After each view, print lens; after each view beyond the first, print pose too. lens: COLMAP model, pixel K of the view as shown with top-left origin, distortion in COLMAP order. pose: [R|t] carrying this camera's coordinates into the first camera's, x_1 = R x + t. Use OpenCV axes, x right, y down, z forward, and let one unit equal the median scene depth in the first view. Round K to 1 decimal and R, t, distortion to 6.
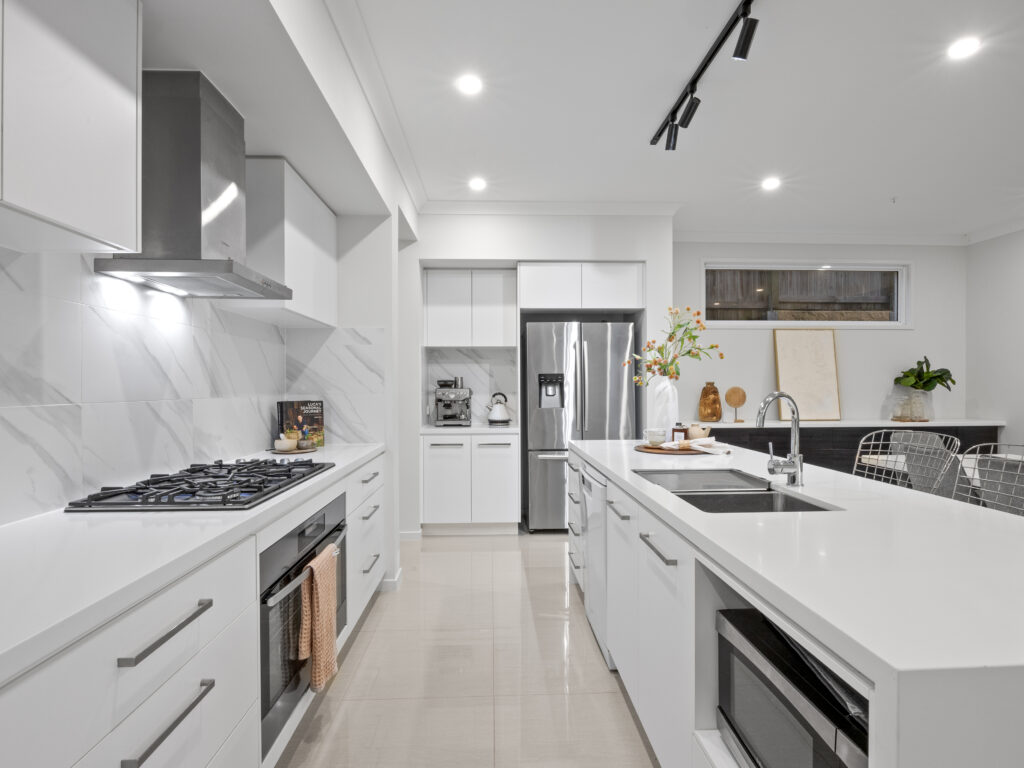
lens RADIAL K [[536.5, 0, 514.9], [0, 536.5, 388.7], [0, 0, 1]] dist [-0.011420, -0.002205]
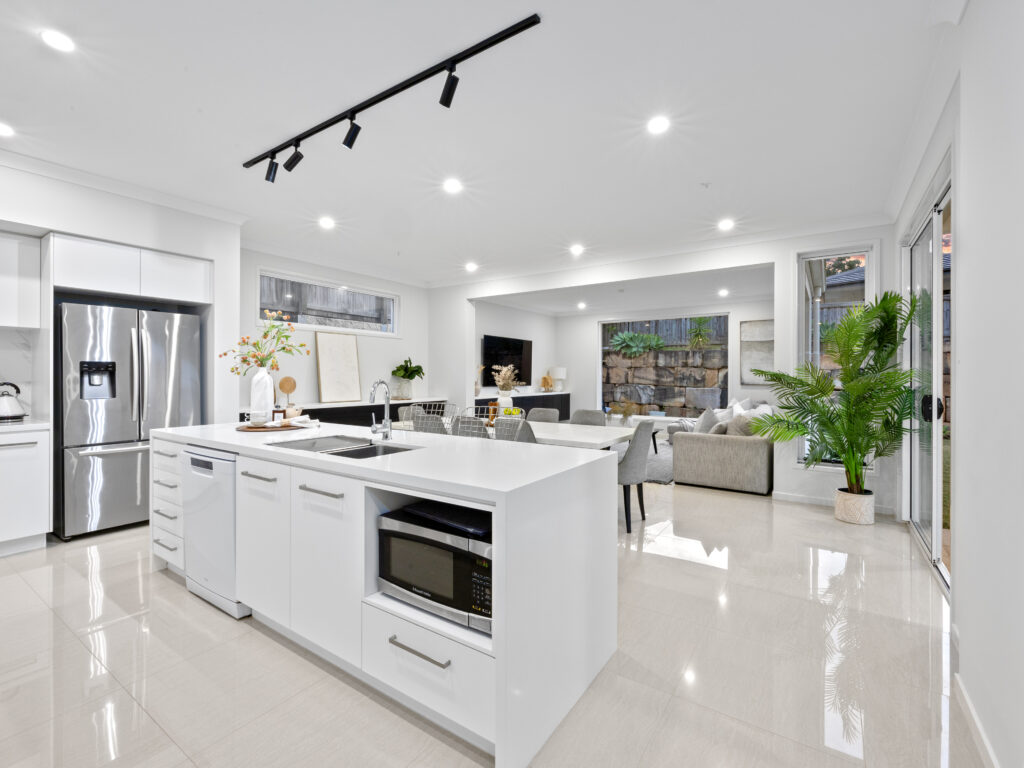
lens RADIAL K [[462.2, 0, 512.4], [0, 462.2, 376.2], [0, 0, 1]] dist [-0.000572, -0.000355]
pose [[0.597635, 0.004566, 0.801755, -0.142077], [-0.000907, 0.999987, -0.005019, 0.000538], [-0.801768, 0.002273, 0.597632, -0.044329]]
